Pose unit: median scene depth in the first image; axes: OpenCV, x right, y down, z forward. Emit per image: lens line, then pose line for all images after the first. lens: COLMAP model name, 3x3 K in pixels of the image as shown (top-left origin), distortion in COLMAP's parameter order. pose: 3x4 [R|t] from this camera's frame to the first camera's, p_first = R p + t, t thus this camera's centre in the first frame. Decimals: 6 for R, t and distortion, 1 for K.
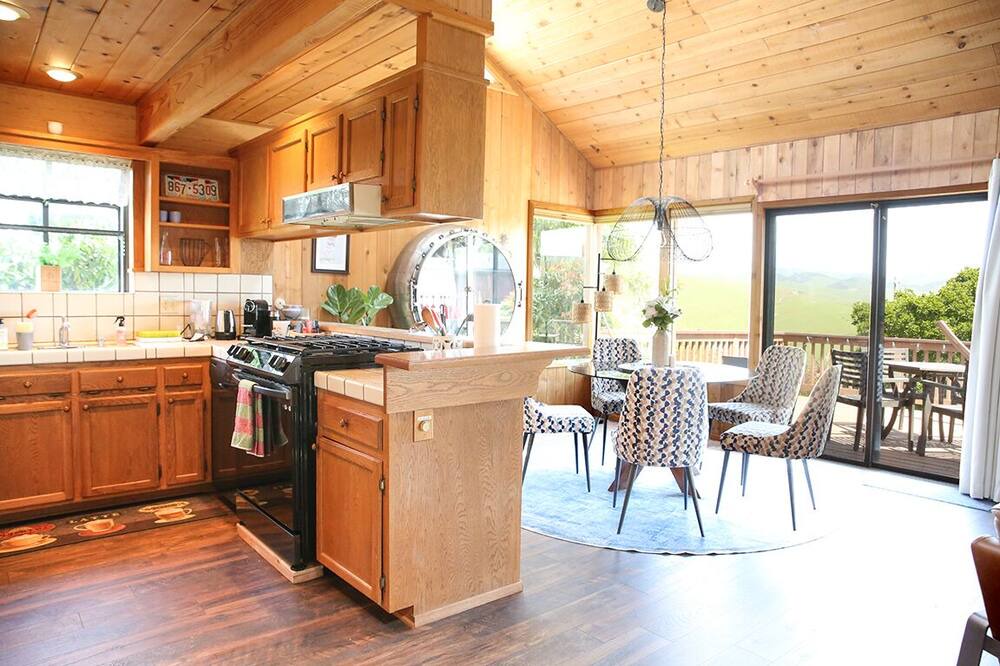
lens RADIAL K [[676.2, 0, 504.7], [0, 676.2, 333.2], [0, 0, 1]] dist [-0.108774, 0.078123]
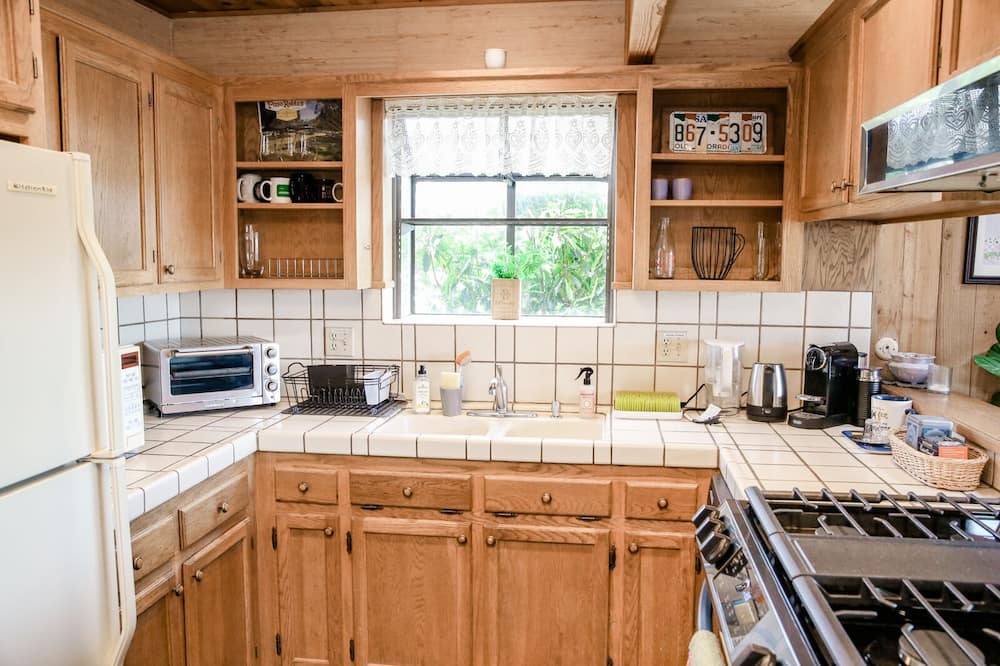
lens RADIAL K [[783.6, 0, 500.4], [0, 783.6, 339.4], [0, 0, 1]] dist [-0.050615, 0.005958]
pose [[0.666333, 0.061000, -0.743155, -0.127861], [-0.034062, 0.998098, 0.051385, -0.089440], [0.744876, -0.008926, 0.667143, 0.511502]]
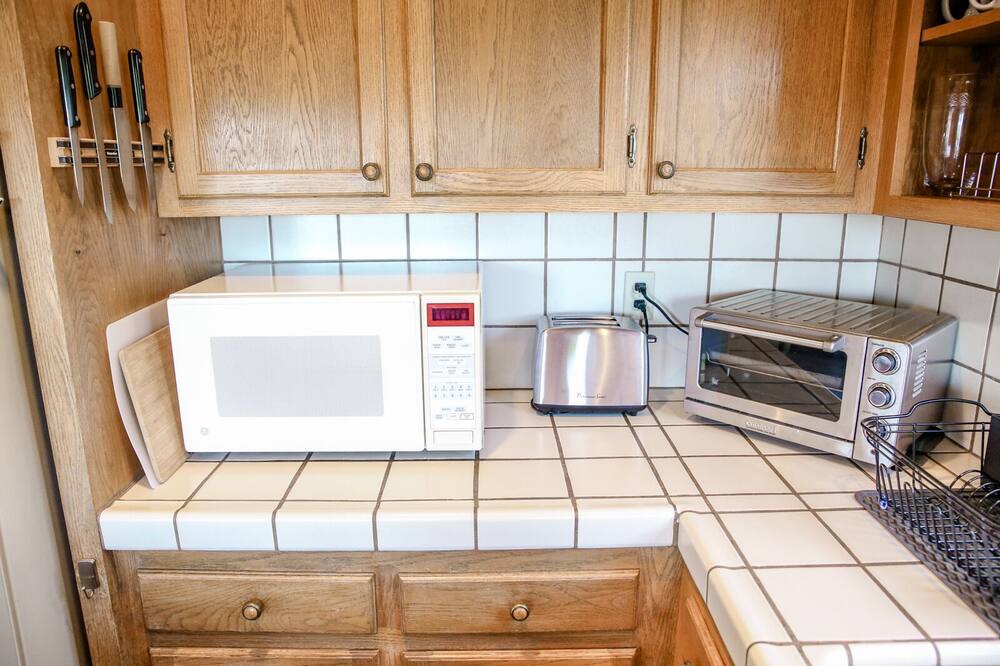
lens RADIAL K [[676.2, 0, 504.7], [0, 676.2, 333.2], [0, 0, 1]] dist [-0.108774, 0.078123]
pose [[-0.633033, 0.168177, -0.755636, -0.502000], [-0.055405, 0.963770, 0.260915, -0.108732], [0.772140, 0.207034, -0.600781, 0.883644]]
